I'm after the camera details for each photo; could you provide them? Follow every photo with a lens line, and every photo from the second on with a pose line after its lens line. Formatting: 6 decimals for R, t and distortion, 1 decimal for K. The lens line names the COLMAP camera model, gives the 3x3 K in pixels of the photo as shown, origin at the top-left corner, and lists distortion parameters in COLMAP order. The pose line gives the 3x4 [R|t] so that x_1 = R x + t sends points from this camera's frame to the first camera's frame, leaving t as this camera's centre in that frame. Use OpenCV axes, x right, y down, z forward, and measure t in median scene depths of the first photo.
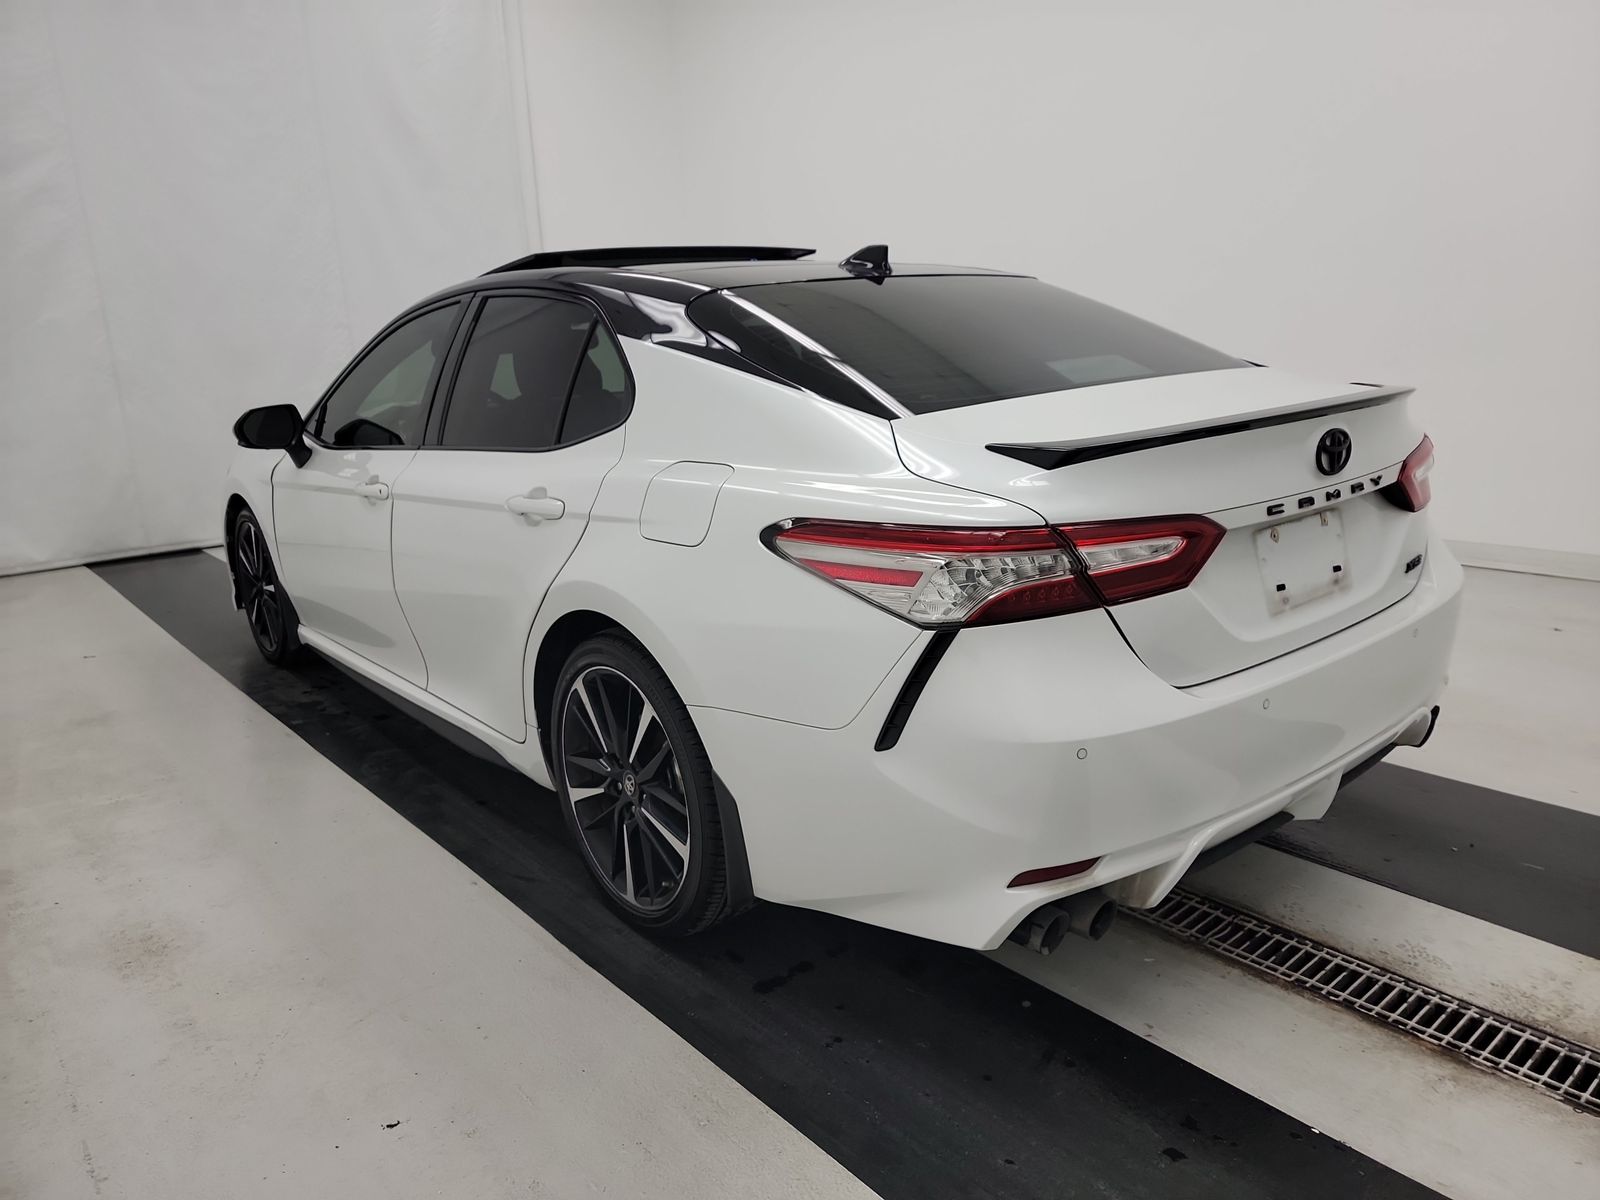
lens RADIAL K [[1095.5, 0, 800.0], [0, 1095.5, 600.0], [0, 0, 1]] dist [0.054056, -0.031342]
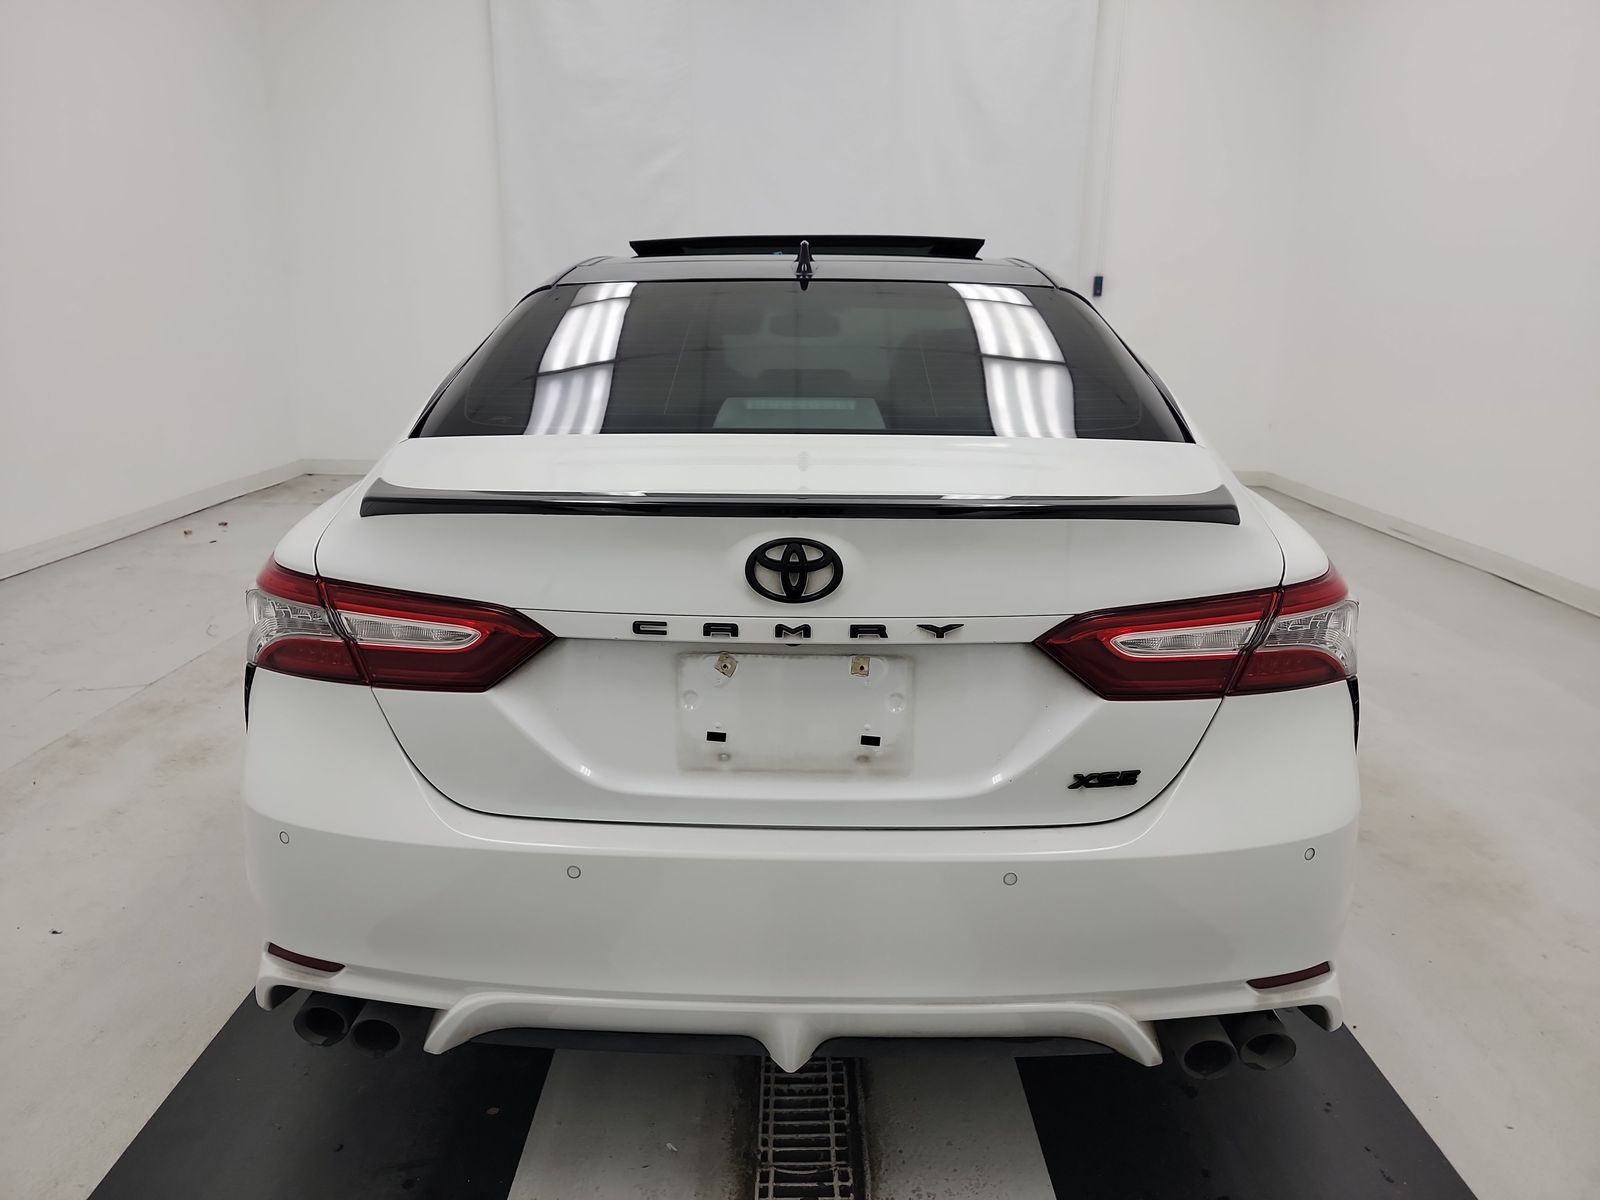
lens RADIAL K [[1095.5, 0, 800.0], [0, 1095.5, 600.0], [0, 0, 1]] dist [0.054056, -0.031342]
pose [[0.760592, 0.219832, -0.610880, 0.888741], [-0.204244, 0.974175, 0.096269, -0.178482], [0.616267, 0.051547, 0.785849, 0.452600]]
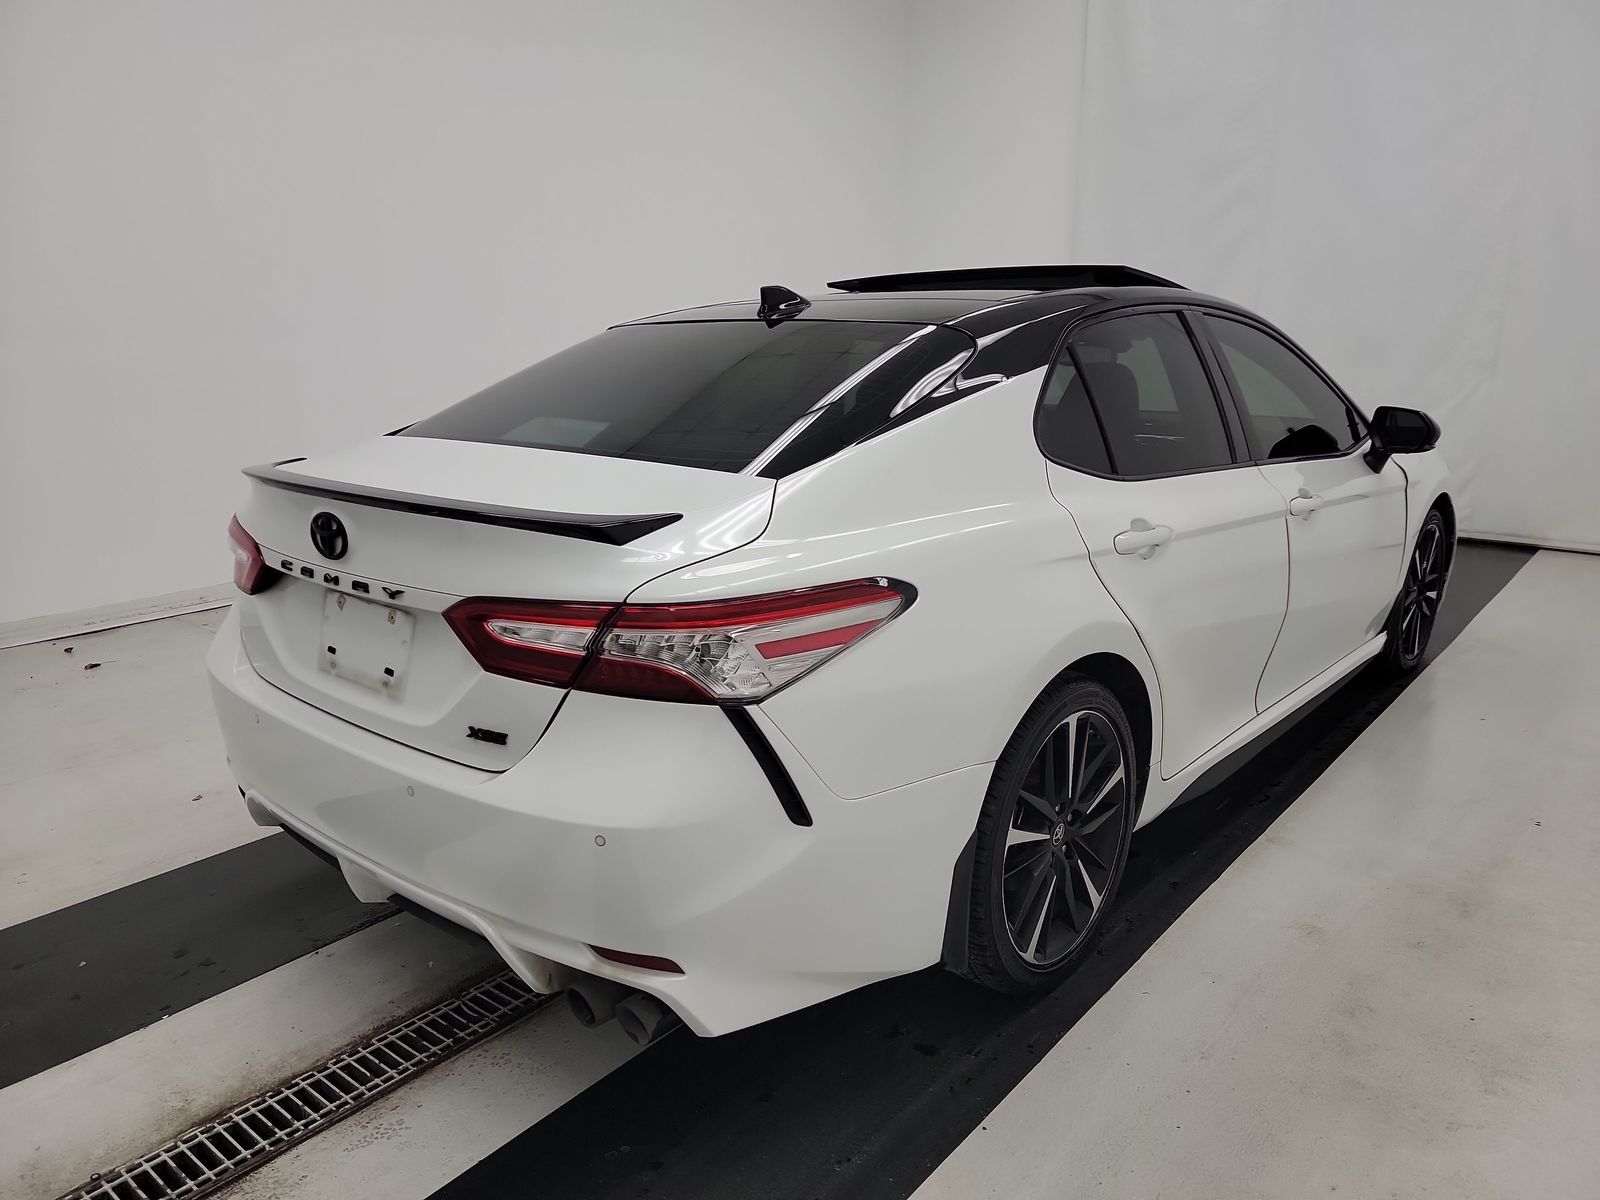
lens RADIAL K [[1088.4, 0, 798.2], [0, 1088.4, 635.4], [0, 0, 1]] dist [0.044057, -0.006095]
pose [[0.179571, 0.310359, -0.933505, 1.459767], [-0.246887, 0.932778, 0.262625, -0.400828], [0.952261, 0.183310, 0.244124, 1.148813]]
